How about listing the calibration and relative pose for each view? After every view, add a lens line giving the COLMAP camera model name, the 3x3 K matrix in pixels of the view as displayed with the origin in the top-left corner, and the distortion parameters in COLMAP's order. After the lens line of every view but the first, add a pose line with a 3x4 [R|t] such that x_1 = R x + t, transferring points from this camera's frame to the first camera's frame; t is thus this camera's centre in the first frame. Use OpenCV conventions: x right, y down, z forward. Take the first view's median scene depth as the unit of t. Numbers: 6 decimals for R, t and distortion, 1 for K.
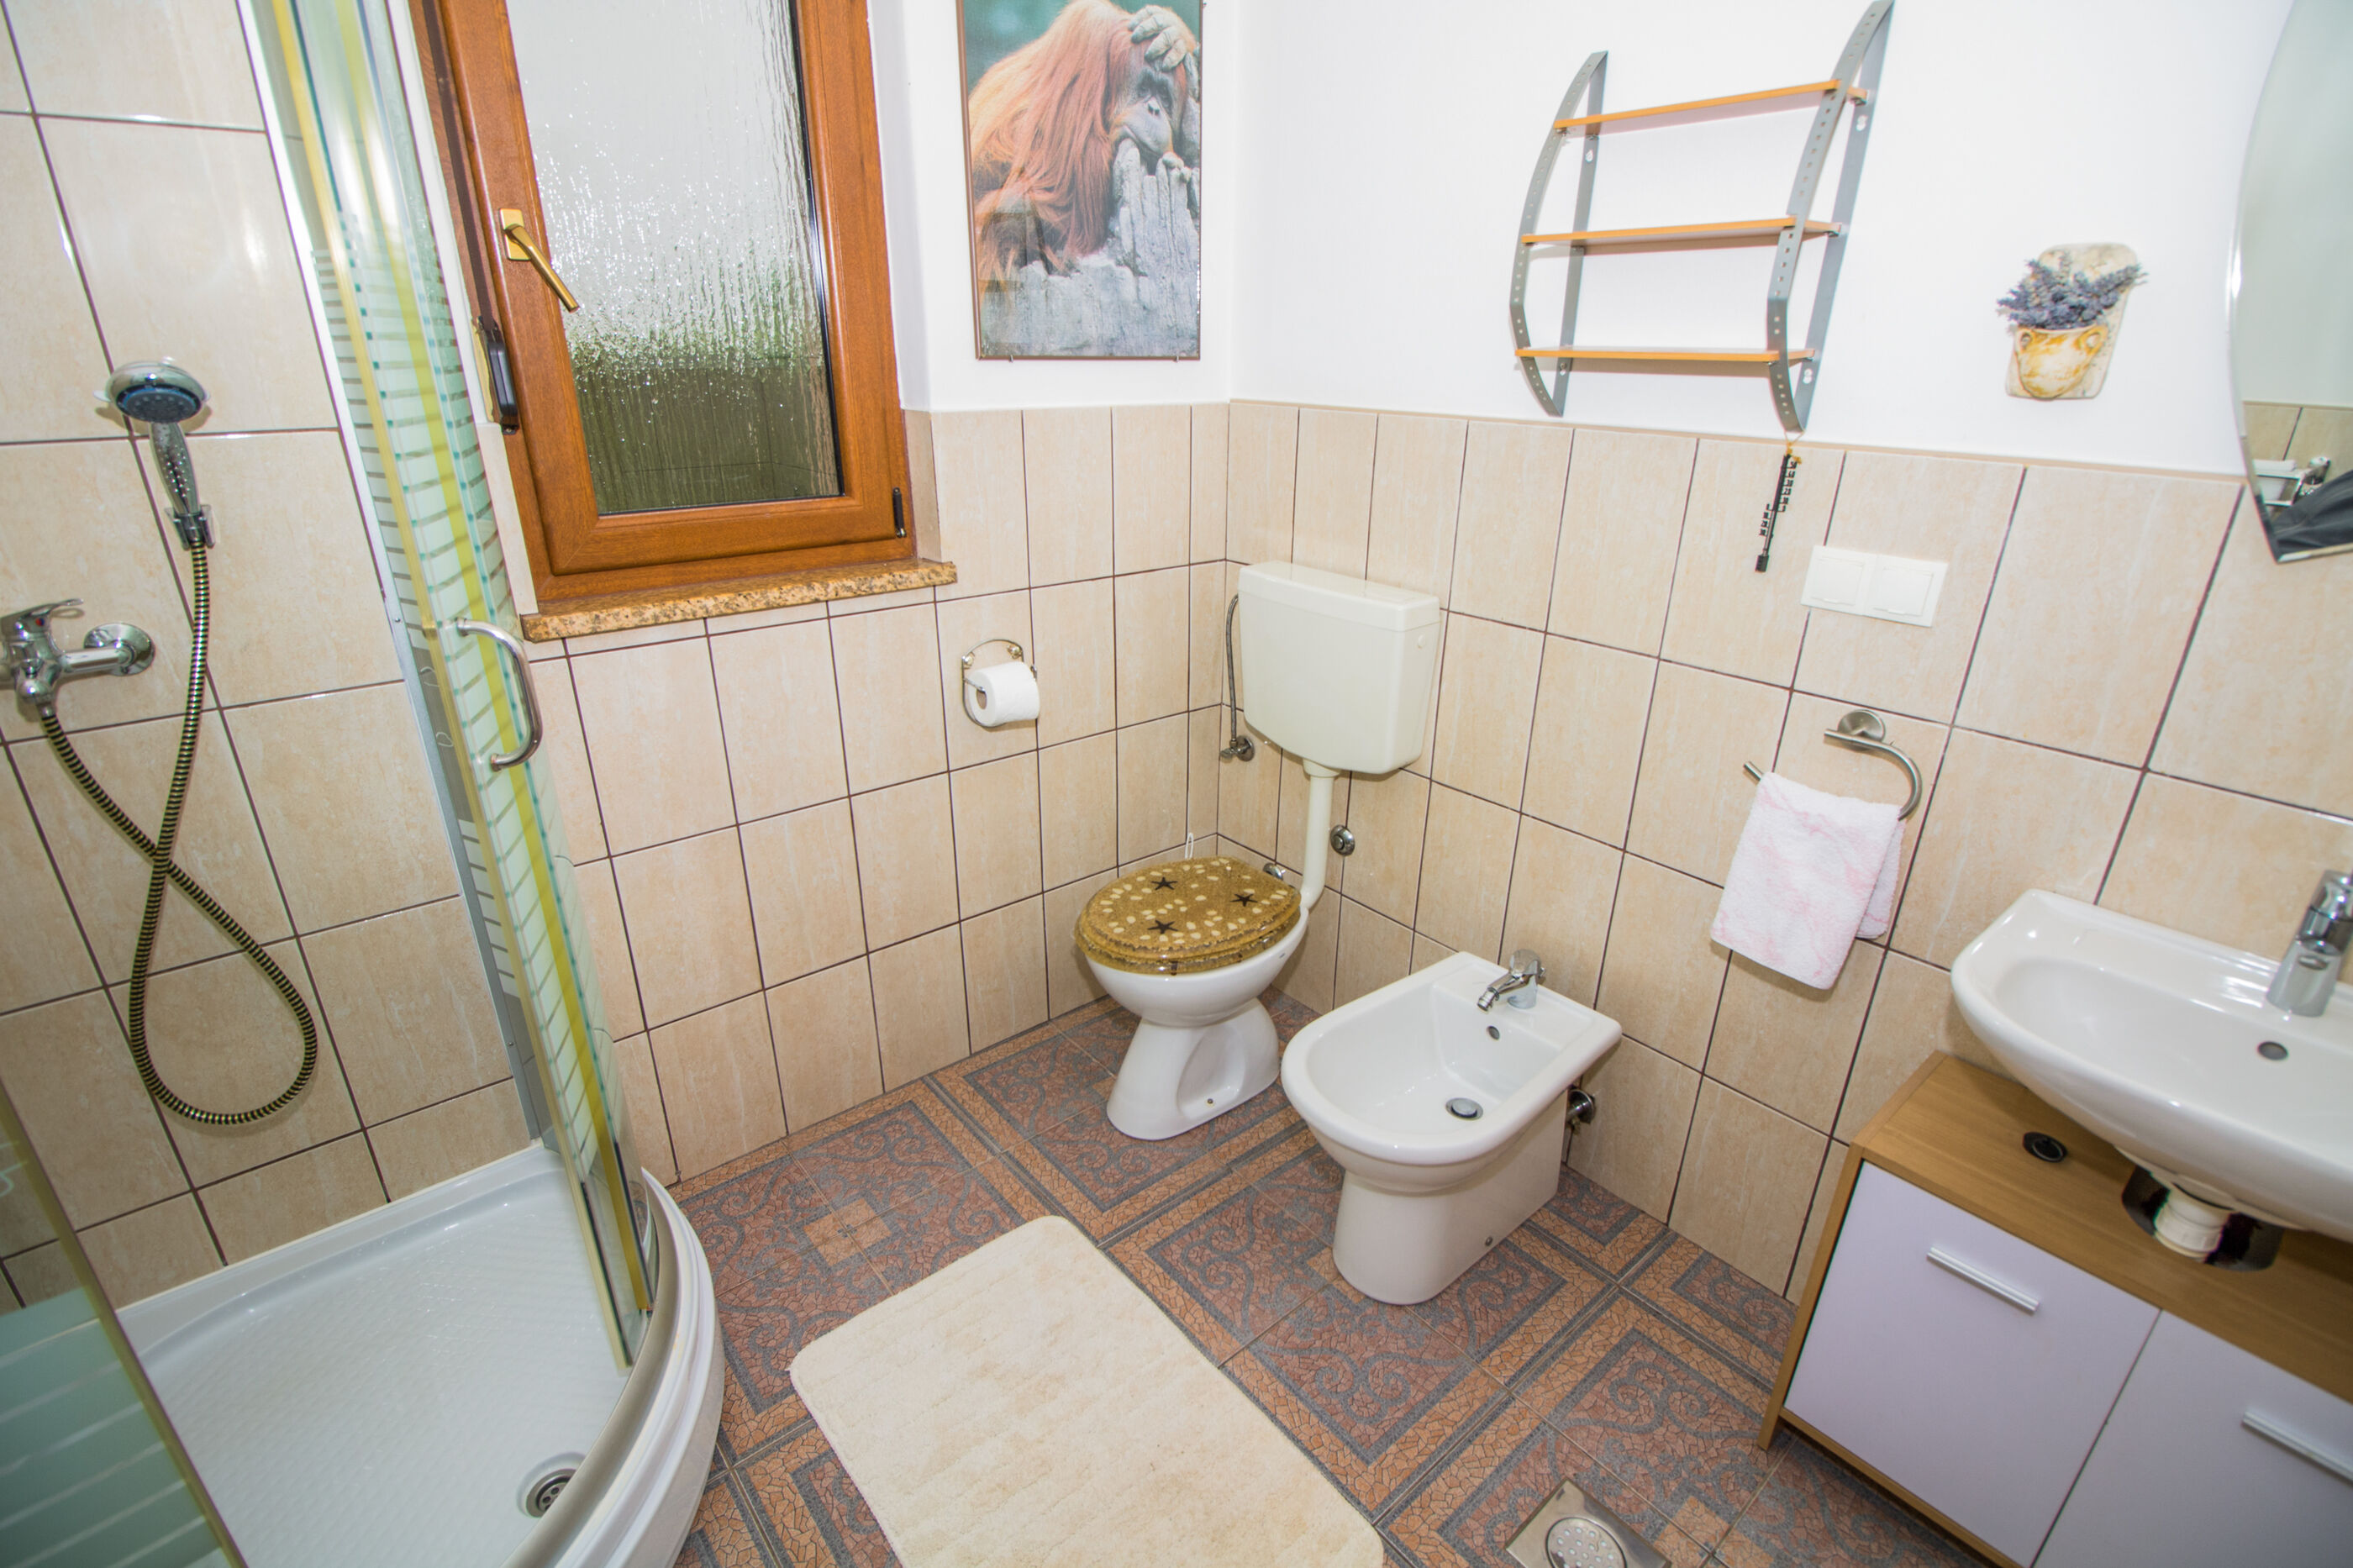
lens RADIAL K [[1105.7, 0, 1180.7], [0, 1105.7, 780.1], [0, 0, 1]] dist [-0.002161, -0.000539]
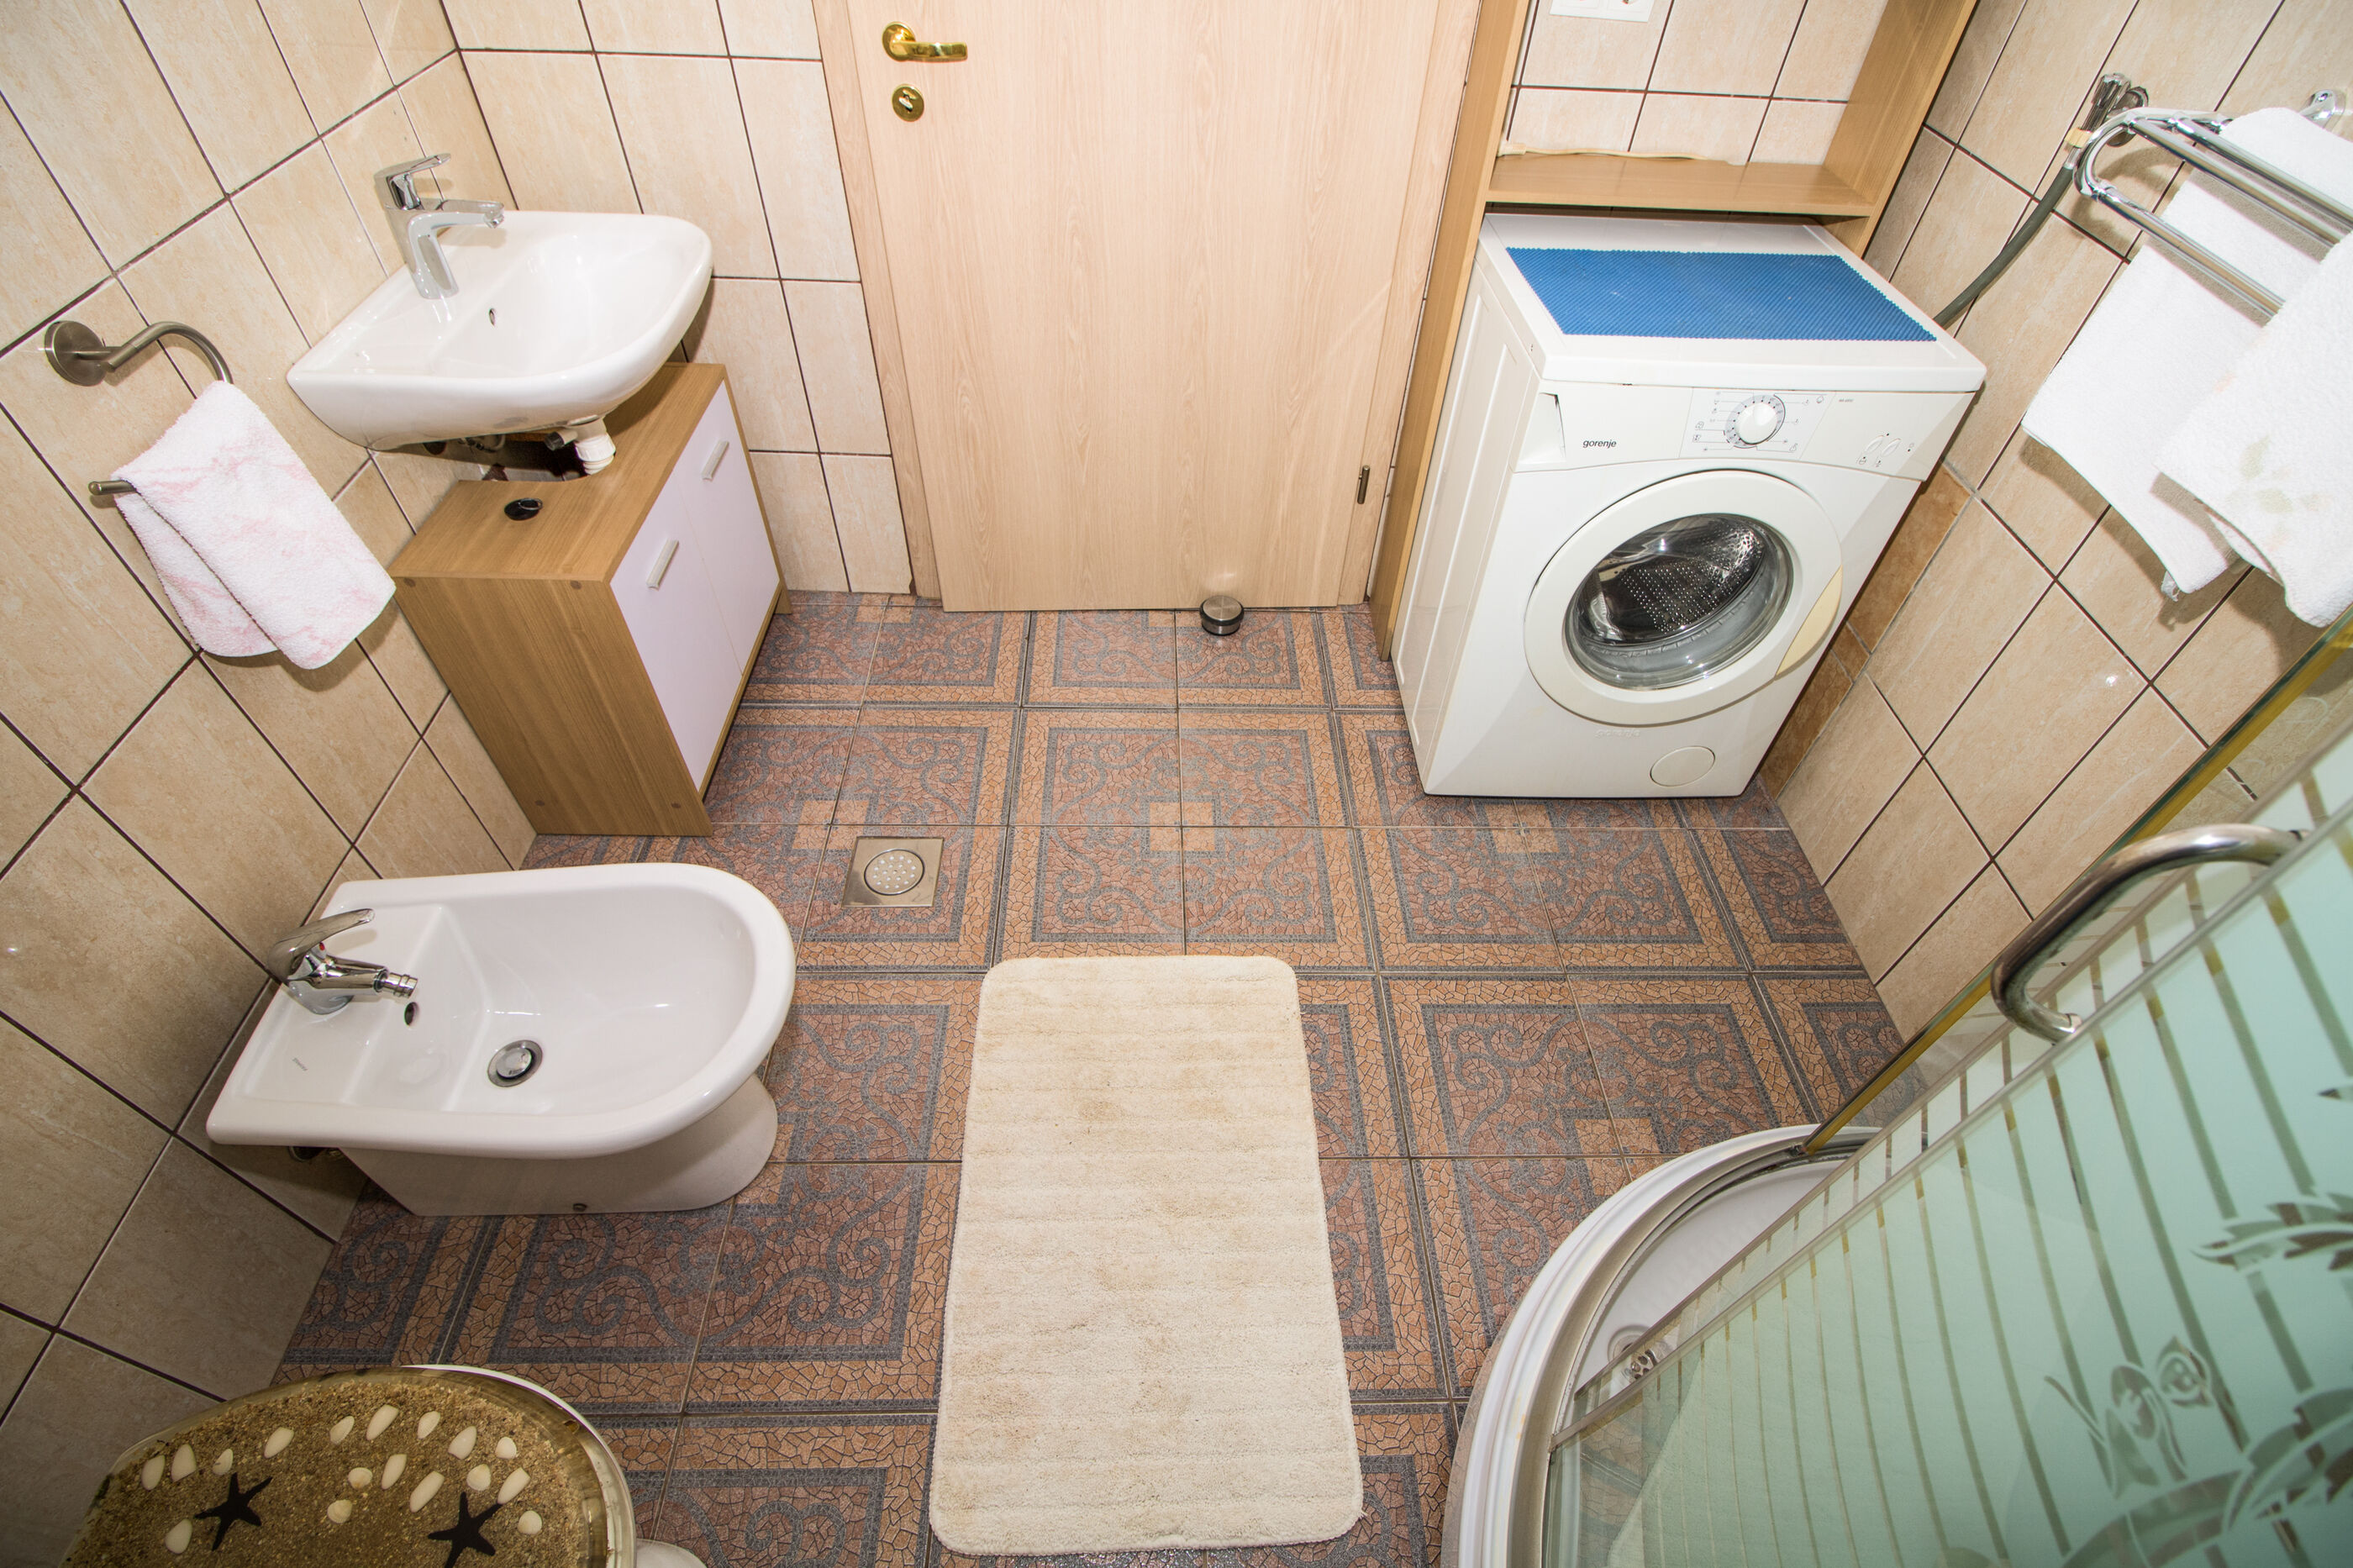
lens RADIAL K [[1105.7, 0, 1182.1], [0, 1105.7, 794.6], [0, 0, 1]] dist [-0.002161, -0.000539]
pose [[-0.780496, -0.480723, 0.399664, -0.343100], [0.209084, 0.401758, 0.891558, -0.393291], [-0.589160, 0.779420, -0.213059, 0.895567]]
